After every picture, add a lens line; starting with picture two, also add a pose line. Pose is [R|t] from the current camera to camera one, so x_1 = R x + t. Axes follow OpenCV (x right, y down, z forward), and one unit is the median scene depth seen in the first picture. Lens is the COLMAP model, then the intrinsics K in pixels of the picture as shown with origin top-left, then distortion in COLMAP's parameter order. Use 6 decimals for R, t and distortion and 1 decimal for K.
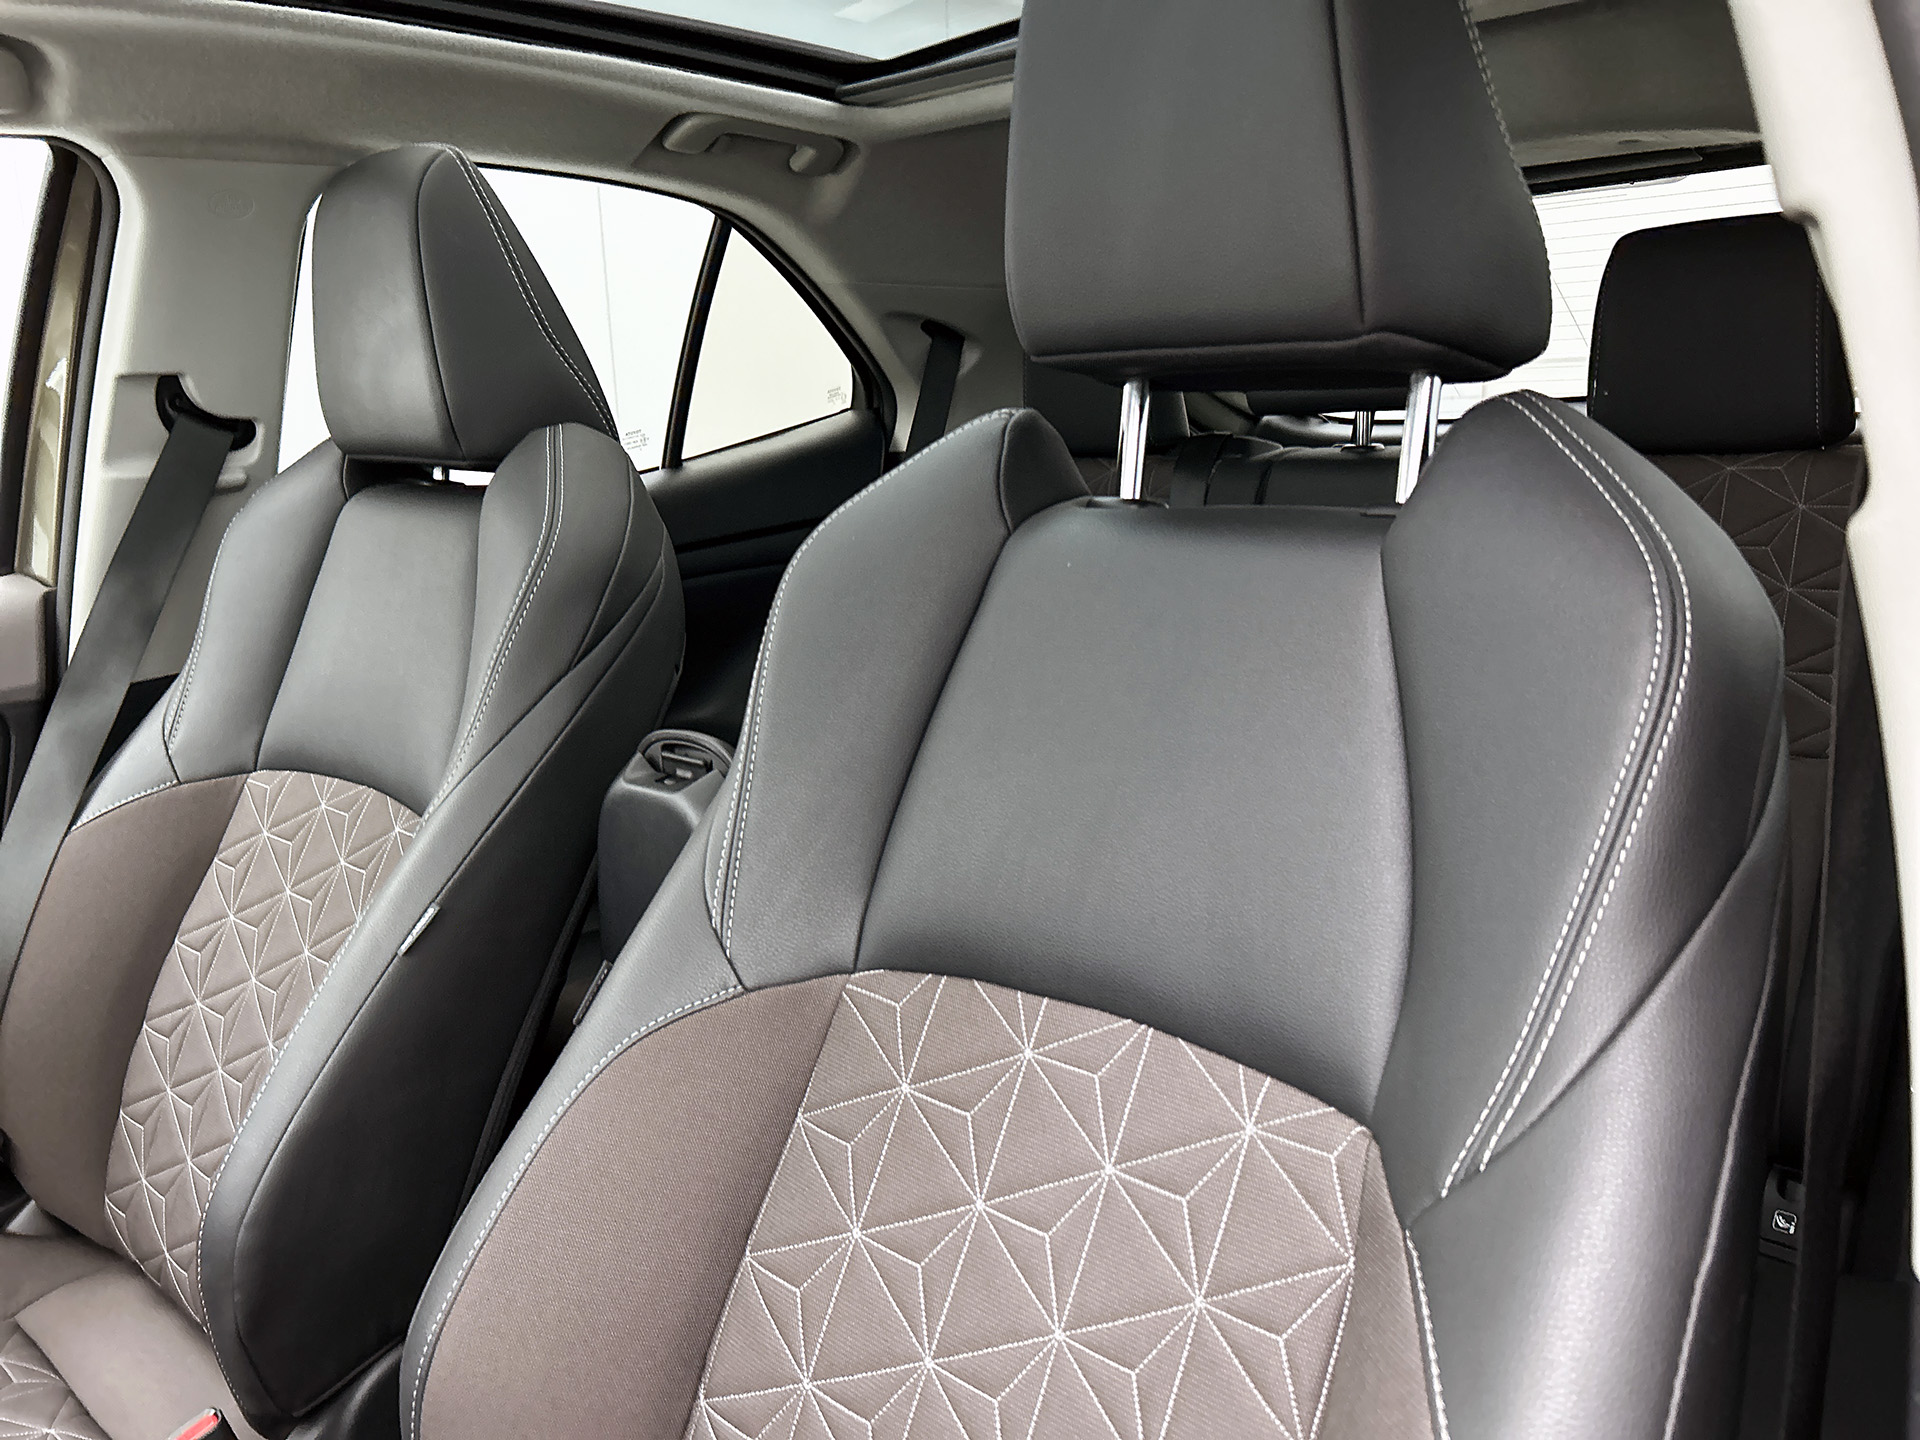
lens RADIAL K [[1464.0, 0, 959.4], [0, 1464.0, 712.5], [0, 0, 1]] dist [0.055010, -0.063906]
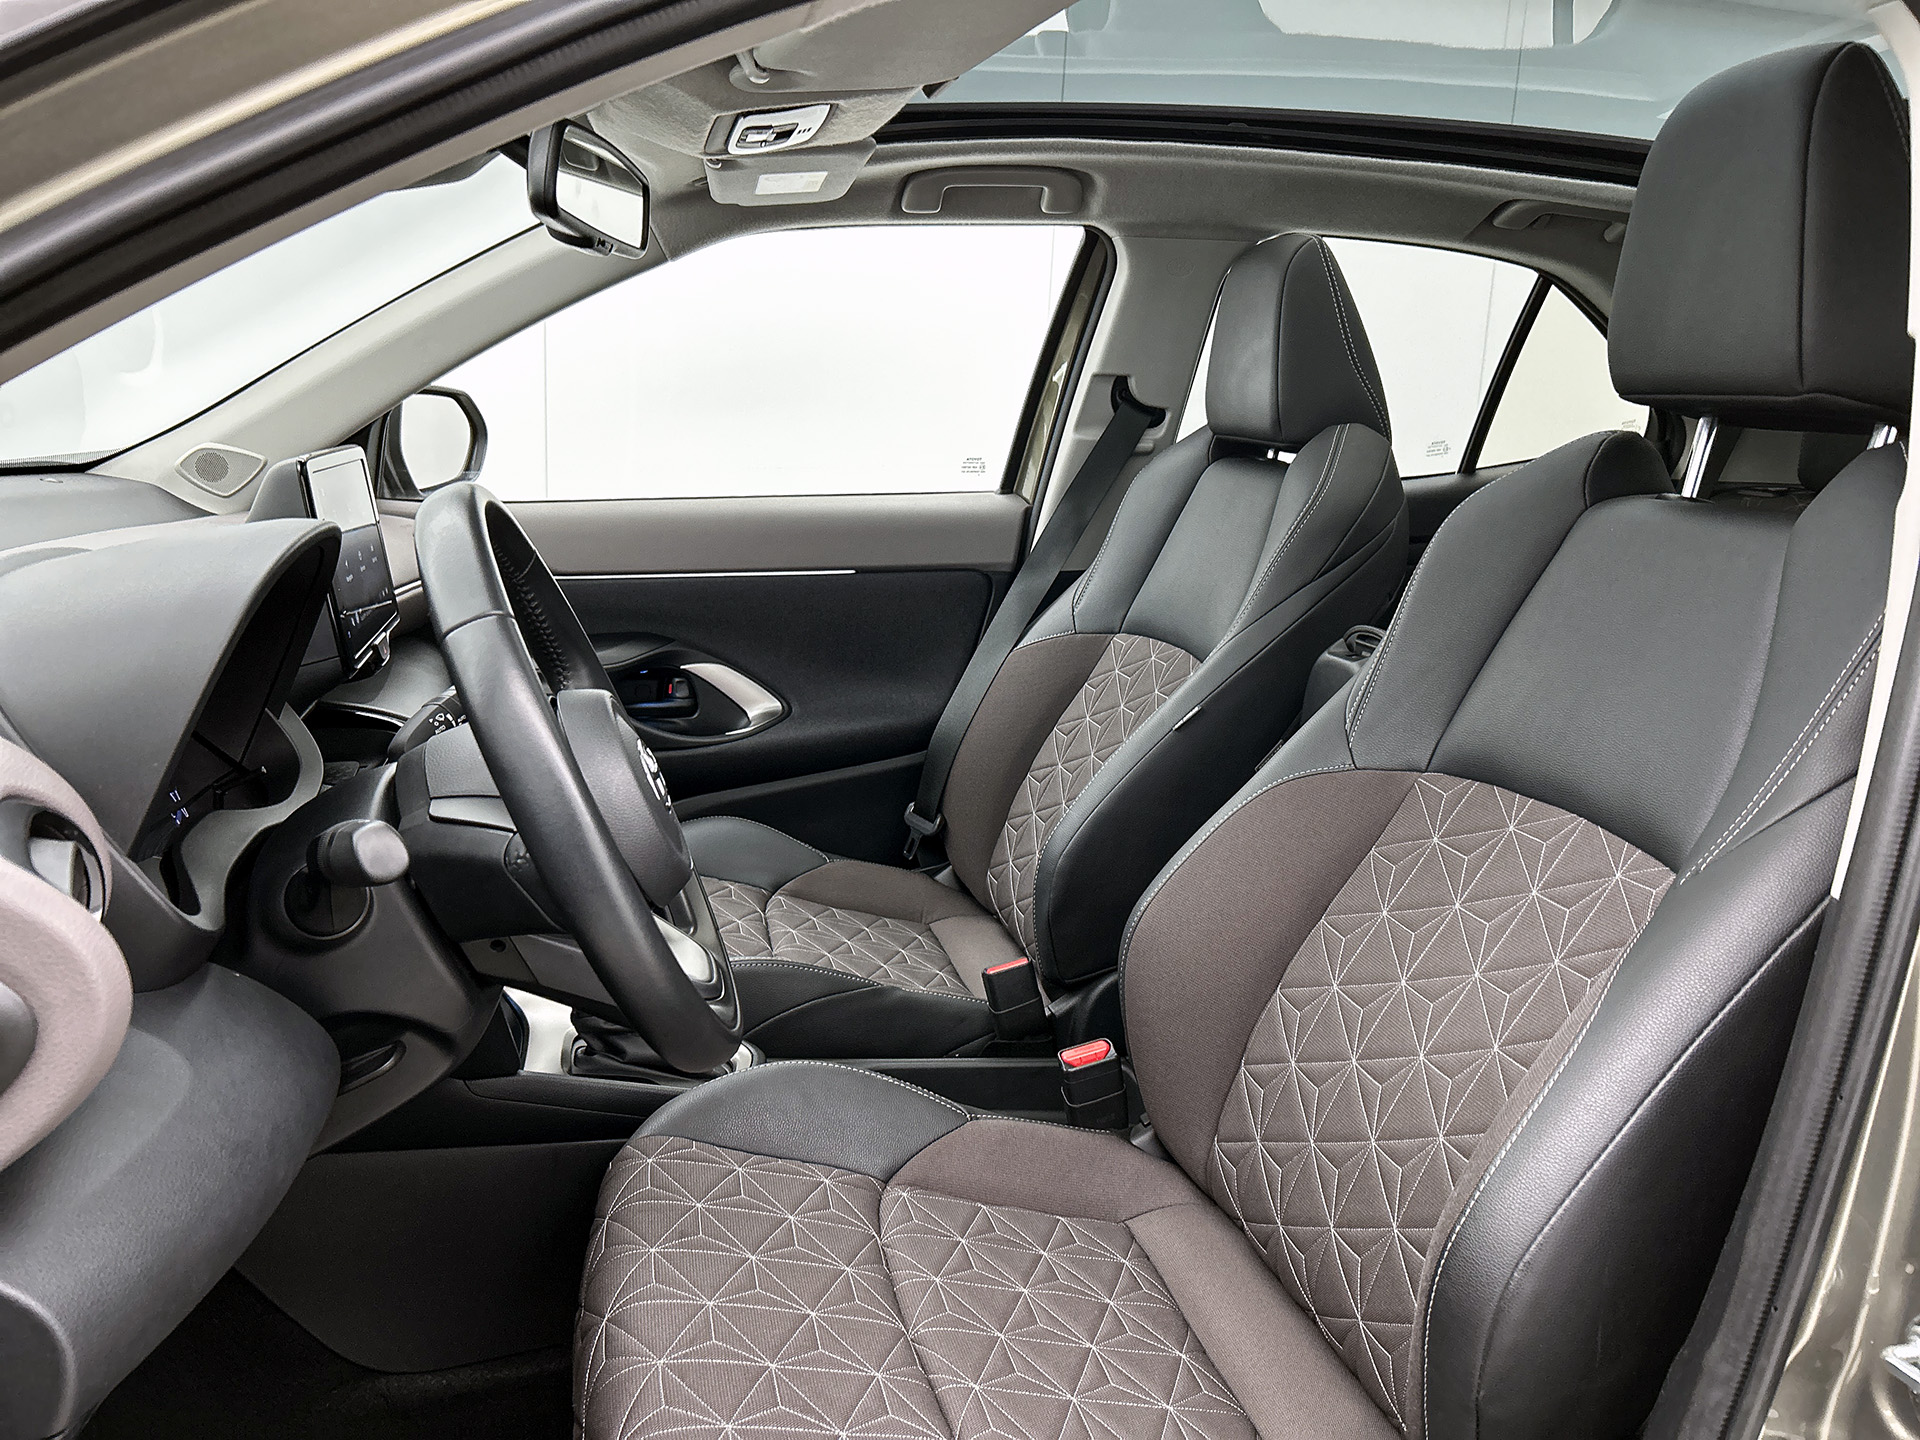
lens RADIAL K [[1457.0, 0, 982.8], [0, 1457.0, 713.1], [0, 0, 1]] dist [0.081778, -0.122267]
pose [[0.836662, 0.184753, -0.515619, 0.216724], [-0.192609, 0.980508, 0.038793, 0.094292], [0.512736, 0.066856, 0.855939, -0.393965]]
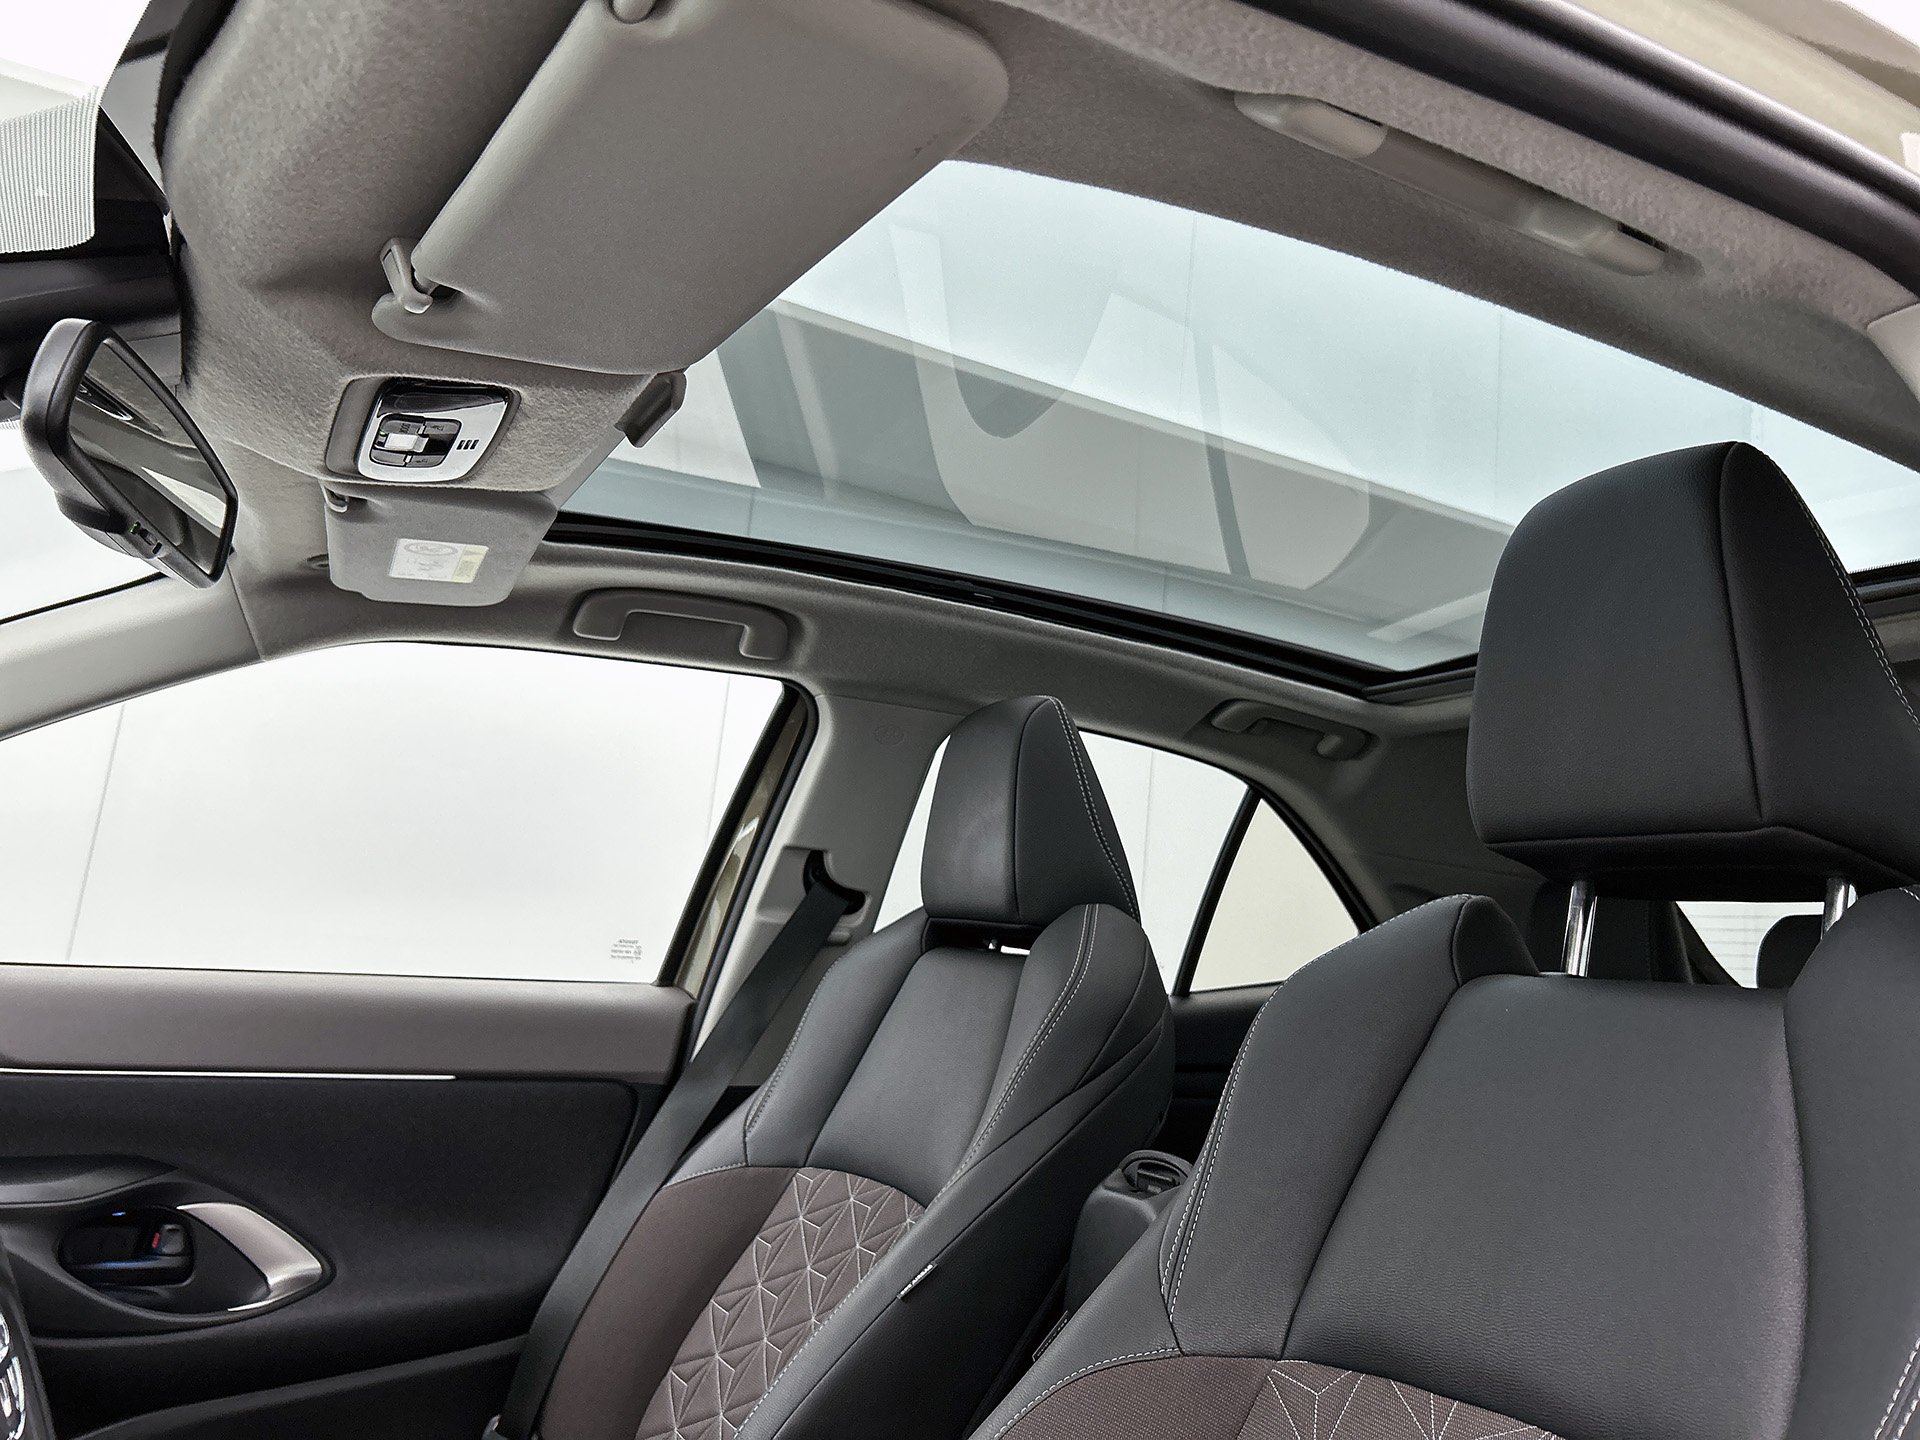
lens RADIAL K [[1464.0, 0, 959.4], [0, 1464.0, 712.5], [0, 0, 1]] dist [0.055010, -0.063906]
pose [[0.933428, 0.061375, -0.353476, 0.042631], [-0.198864, 0.908559, -0.367387, 0.124380], [0.298605, 0.413223, 0.860280, -0.149697]]
